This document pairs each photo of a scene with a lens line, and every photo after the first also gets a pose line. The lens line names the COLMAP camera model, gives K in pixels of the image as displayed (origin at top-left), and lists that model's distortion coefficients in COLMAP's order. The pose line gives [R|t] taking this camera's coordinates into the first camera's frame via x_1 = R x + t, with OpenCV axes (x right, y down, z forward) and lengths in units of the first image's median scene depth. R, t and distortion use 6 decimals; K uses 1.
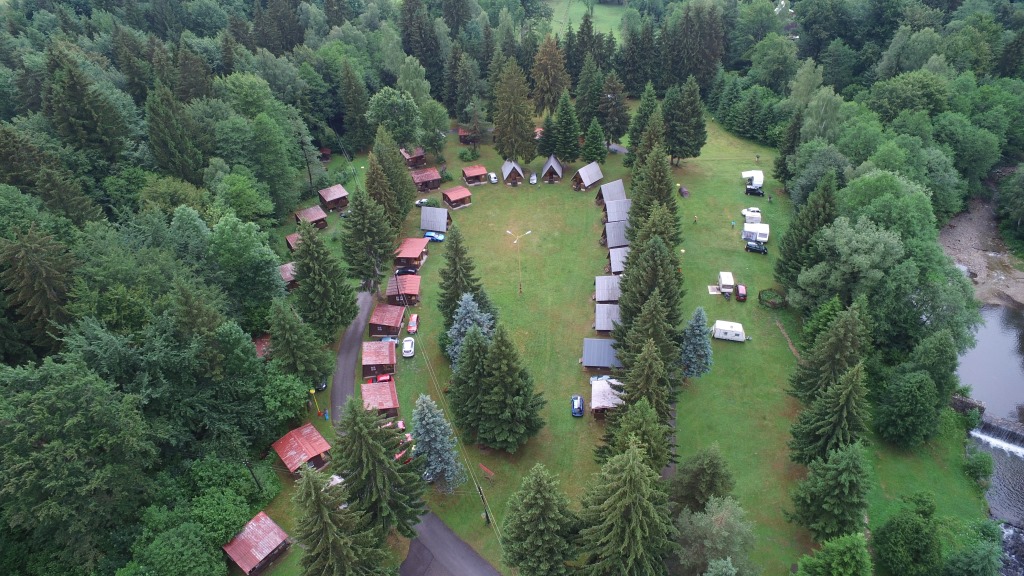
lens RADIAL K [[594.8, 0, 512.8], [0, 594.8, 290.4], [0, 0, 1]] dist [-0.121214, 0.087021]
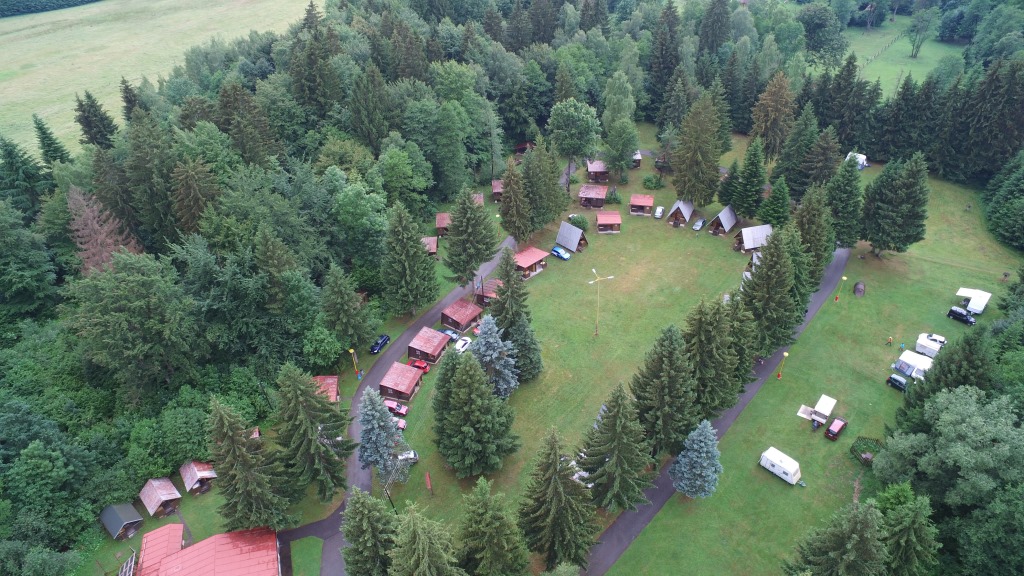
lens RADIAL K [[594.8, 0, 506.1], [0, 594.8, 292.1], [0, 0, 1]] dist [-0.121214, 0.087021]
pose [[0.839192, 0.314191, -0.443892, 0.254689], [-0.311267, 0.946804, 0.081697, -0.081800], [0.445948, 0.069609, 0.892348, 0.071206]]
